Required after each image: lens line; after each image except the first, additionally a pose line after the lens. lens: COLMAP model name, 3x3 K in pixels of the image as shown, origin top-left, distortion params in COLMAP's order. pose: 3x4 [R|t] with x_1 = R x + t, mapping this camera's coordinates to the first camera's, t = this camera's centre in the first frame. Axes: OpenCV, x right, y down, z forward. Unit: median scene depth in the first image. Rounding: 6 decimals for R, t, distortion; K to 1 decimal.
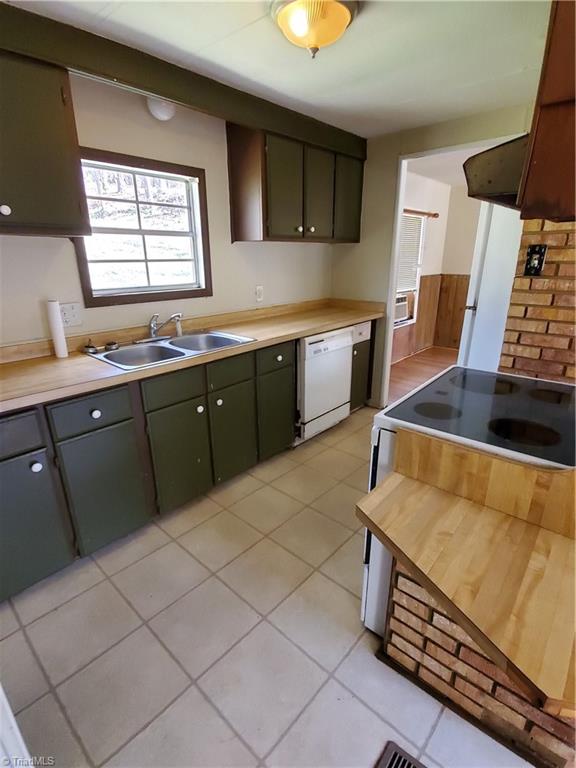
lens RADIAL K [[370.9, 0, 291.4], [0, 370.9, 380.5], [0, 0, 1]] dist [-0.004592, -0.006840]
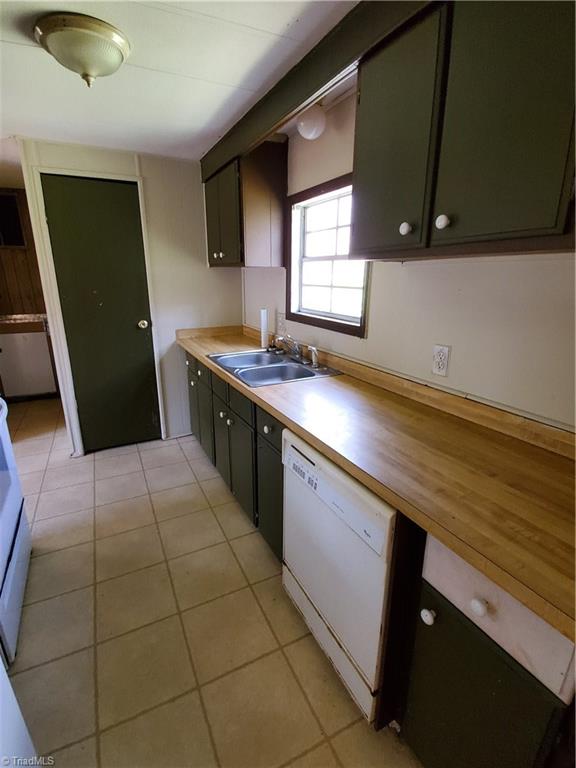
lens RADIAL K [[370.9, 0, 294.2], [0, 370.9, 387.6], [0, 0, 1]] dist [-0.004592, -0.006840]
pose [[-0.350323, 0.270718, -0.896653, 0.592755], [-0.311144, 0.869317, 0.384029, -0.438537], [0.883438, 0.413522, -0.220309, 1.241027]]
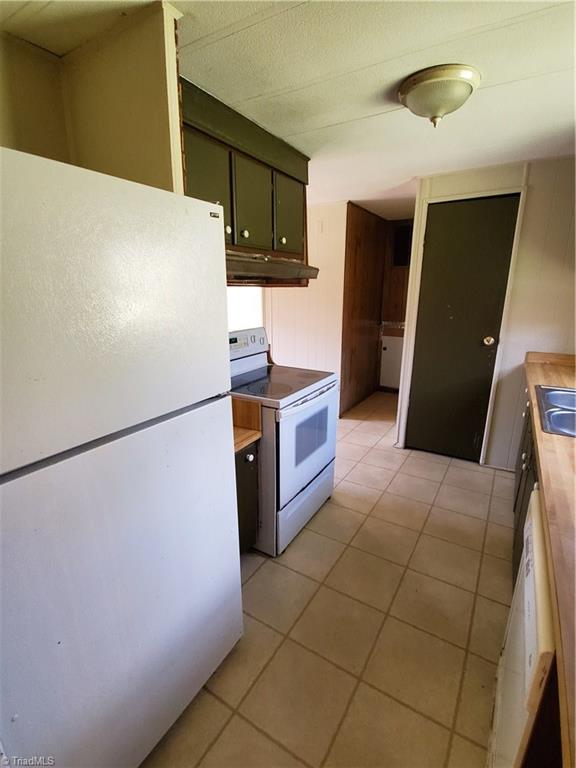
lens RADIAL K [[370.9, 0, 274.3], [0, 370.9, 387.8], [0, 0, 1]] dist [-0.004592, -0.006840]
pose [[-0.988183, 0.043740, -0.146903, 0.458992], [-0.046486, 0.827756, 0.559160, -0.497282], [0.146057, 0.559381, -0.815941, 1.387411]]
